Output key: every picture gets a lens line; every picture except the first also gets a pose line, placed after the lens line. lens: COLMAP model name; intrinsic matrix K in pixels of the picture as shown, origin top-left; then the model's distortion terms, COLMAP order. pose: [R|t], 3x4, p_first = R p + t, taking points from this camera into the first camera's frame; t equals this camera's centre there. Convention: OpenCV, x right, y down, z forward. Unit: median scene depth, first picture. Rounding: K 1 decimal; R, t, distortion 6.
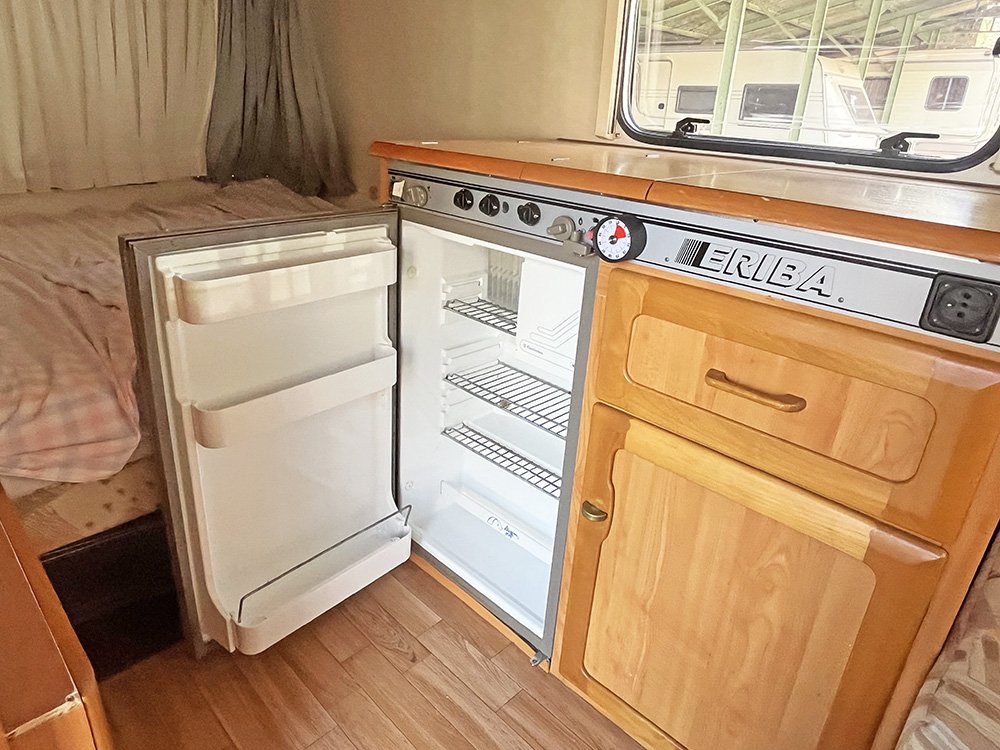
lens RADIAL K [[633.7, 0, 495.7], [0, 633.7, 355.8], [0, 0, 1]] dist [-0.003262, -0.001613]
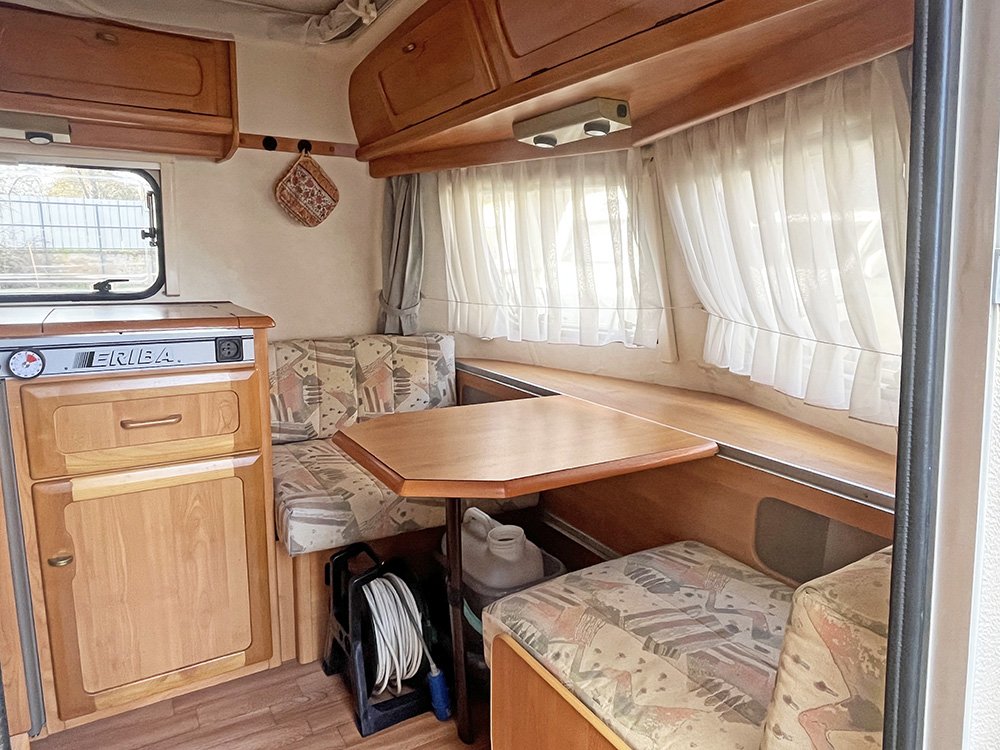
lens RADIAL K [[633.7, 0, 495.7], [0, 633.7, 355.8], [0, 0, 1]] dist [-0.003262, -0.001613]
pose [[0.230634, -0.195431, 0.953213, -1.027543], [0.371177, 0.923219, 0.099474, 0.064013], [-0.899464, 0.330869, 0.285466, -0.455038]]
